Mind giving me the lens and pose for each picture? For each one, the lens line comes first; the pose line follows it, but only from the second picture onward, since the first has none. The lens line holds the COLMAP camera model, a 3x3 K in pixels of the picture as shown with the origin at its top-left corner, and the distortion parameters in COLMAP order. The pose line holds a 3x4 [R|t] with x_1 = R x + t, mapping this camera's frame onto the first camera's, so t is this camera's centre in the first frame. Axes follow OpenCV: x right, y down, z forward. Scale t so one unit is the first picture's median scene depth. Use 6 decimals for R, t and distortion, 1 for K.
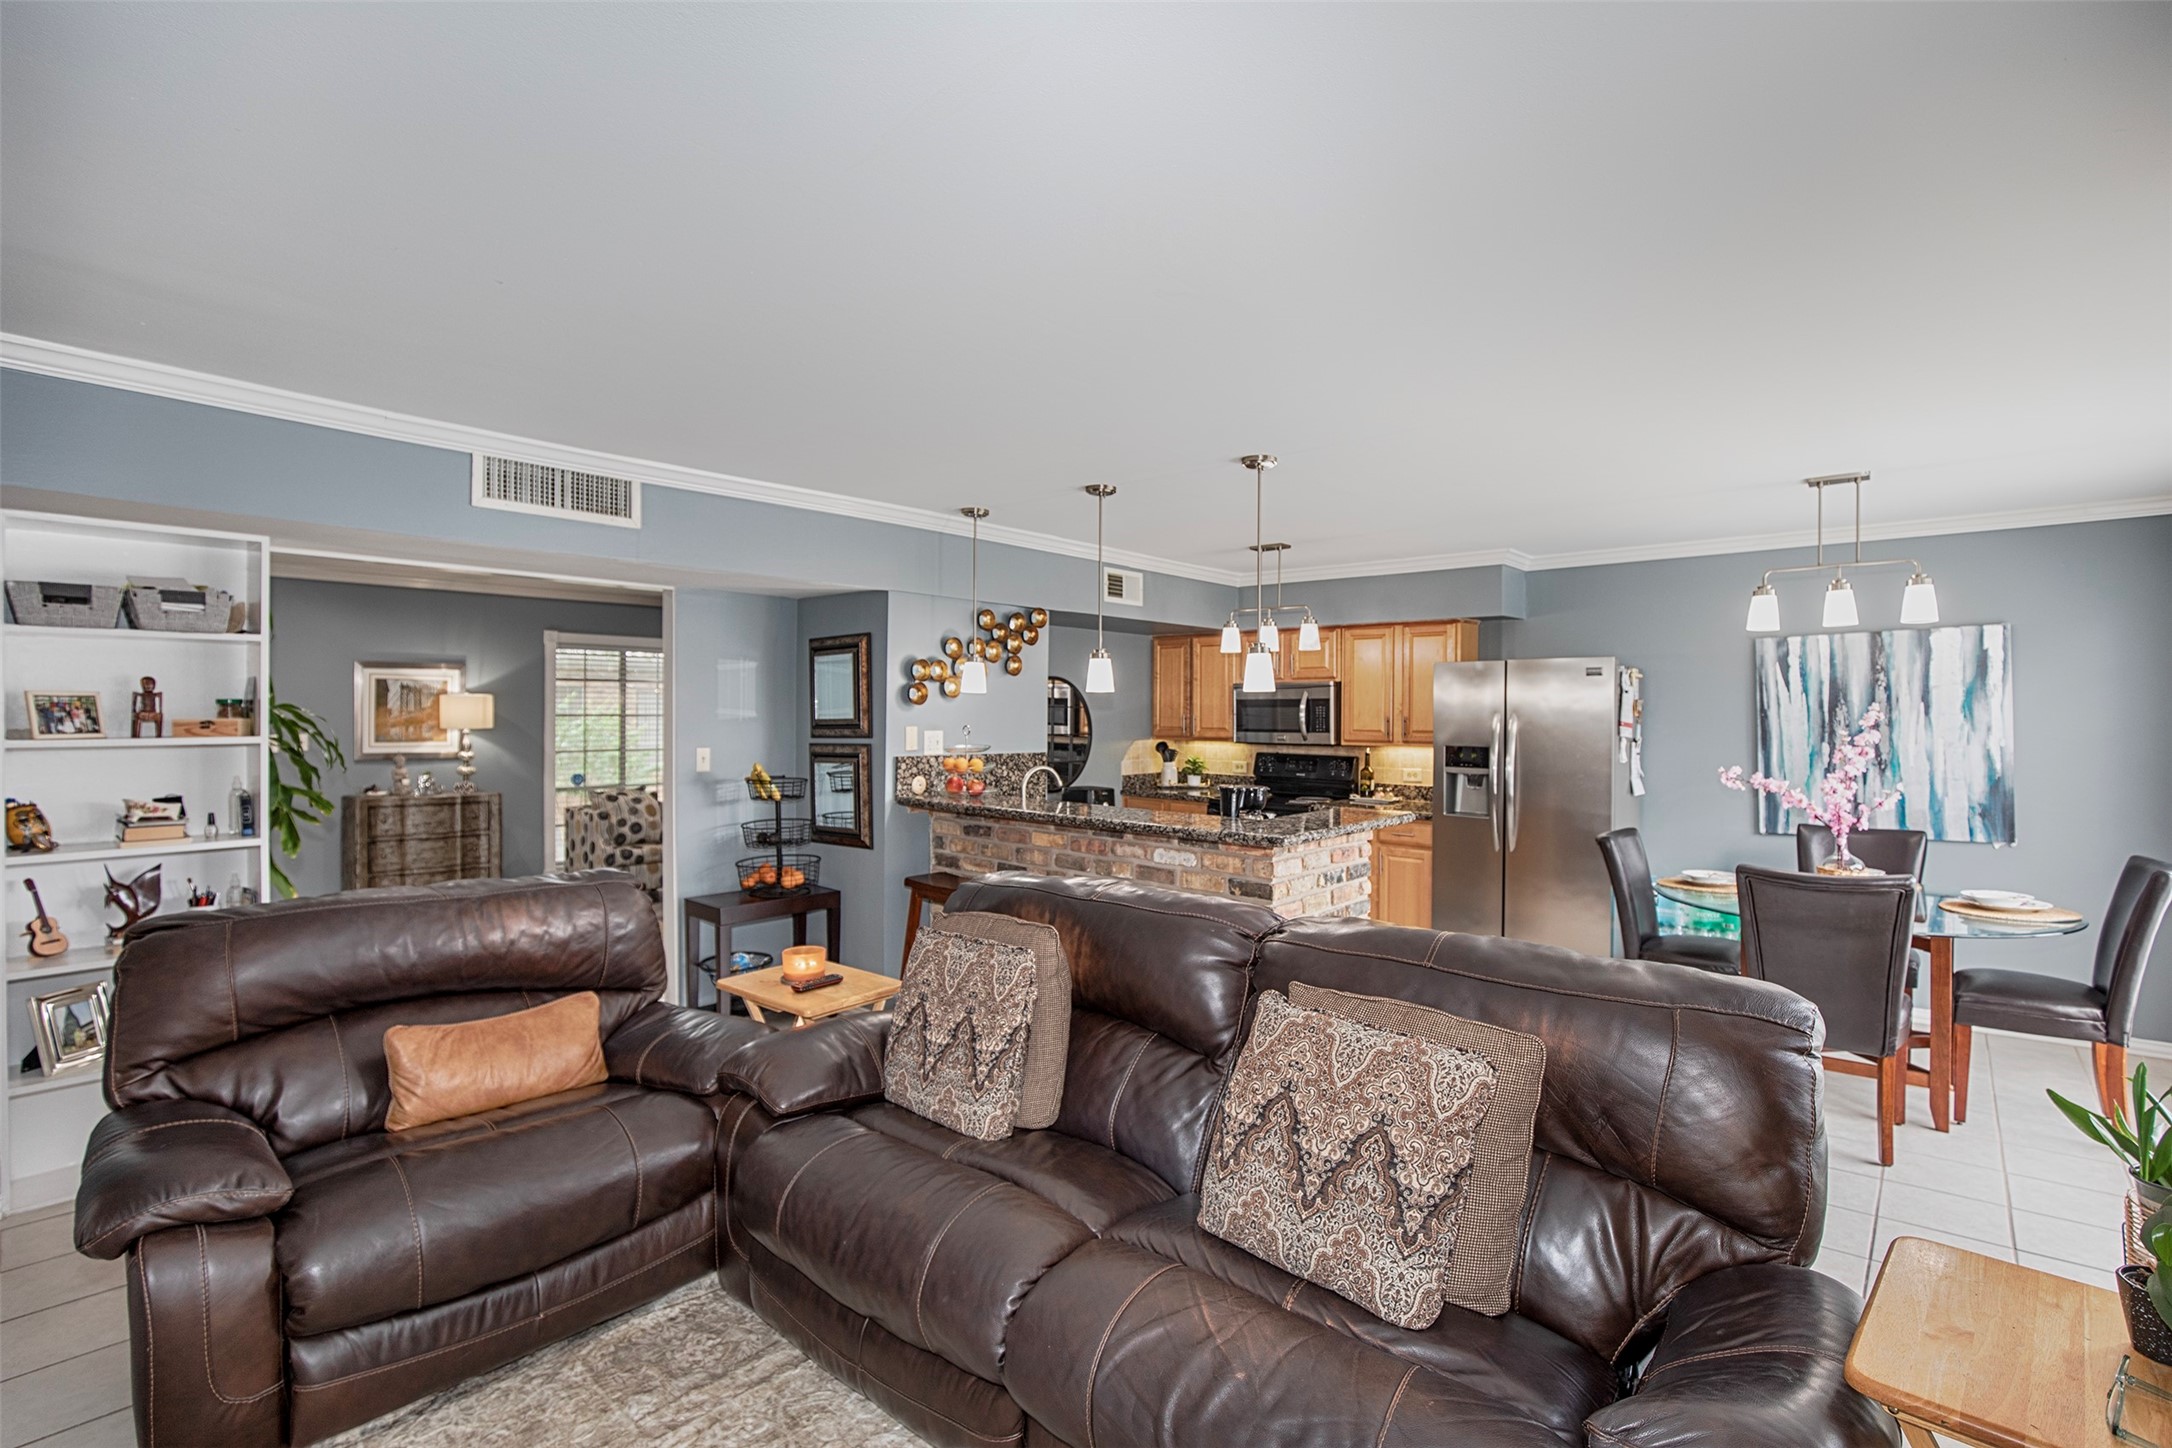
lens RADIAL K [[988.8, 0, 1101.4], [0, 988.8, 723.6], [0, 0, 1]] dist [-0.032754, 0.003532]
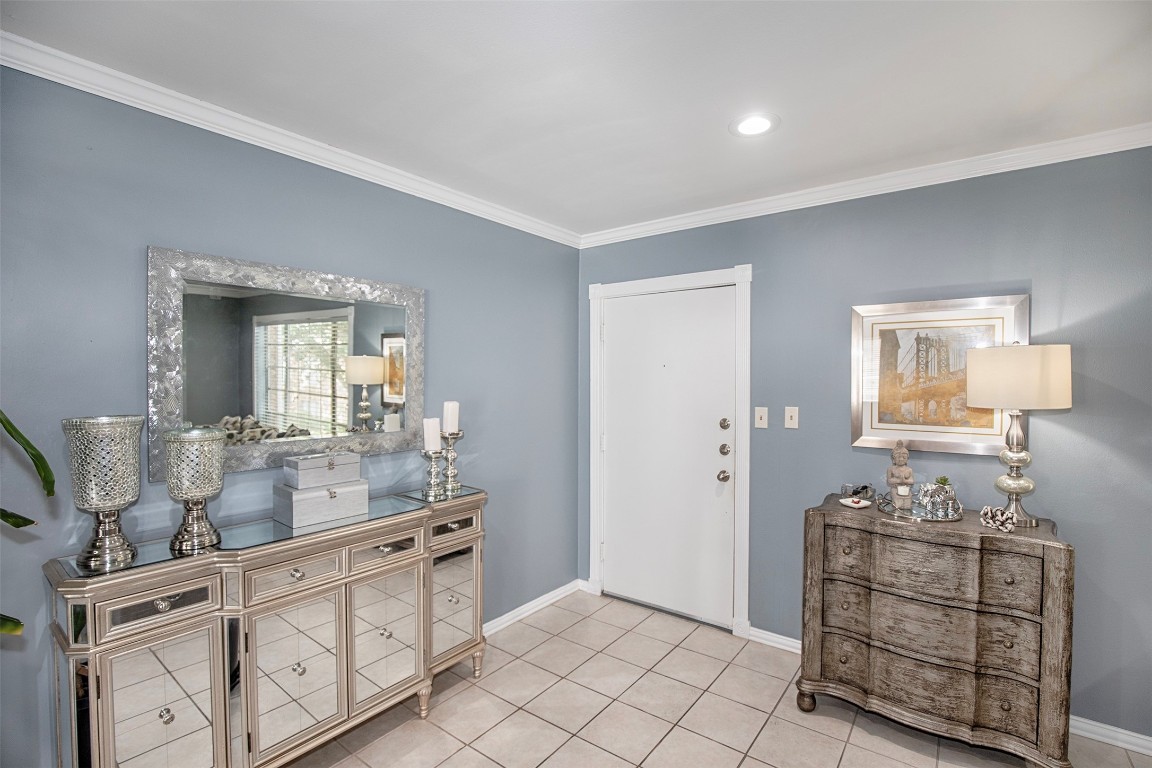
lens RADIAL K [[524.4, 0, 584.2], [0, 524.4, 383.8], [0, 0, 1]] dist [-0.032754, 0.003532]
pose [[0.059654, 0.003569, -0.998213, -0.495107], [-0.008006, 0.999963, 0.003096, -0.010178], [0.998187, 0.007807, 0.059680, 0.971882]]
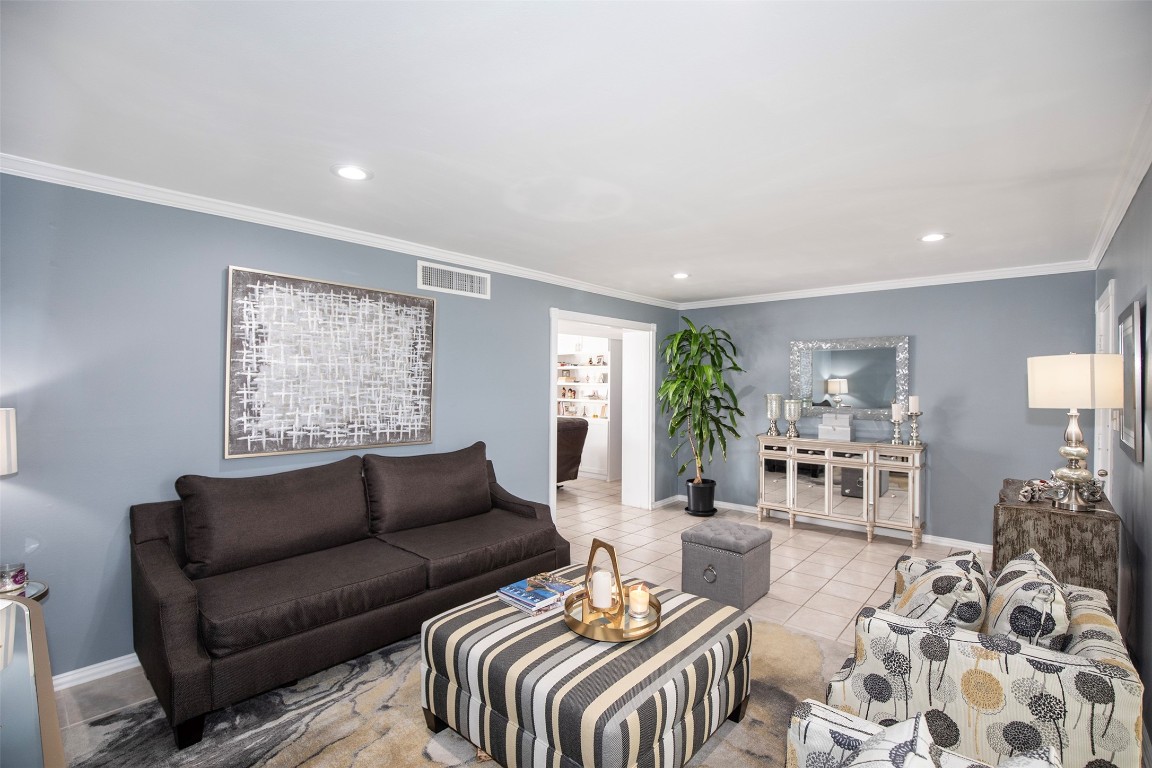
lens RADIAL K [[524.4, 0, 584.2], [0, 524.4, 383.8], [0, 0, 1]] dist [-0.032754, 0.003532]
pose [[-0.999824, -0.011105, 0.015151, -0.437514], [-0.010923, 0.999868, 0.012031, -0.016875], [-0.015283, 0.011863, -0.999813, 1.758913]]
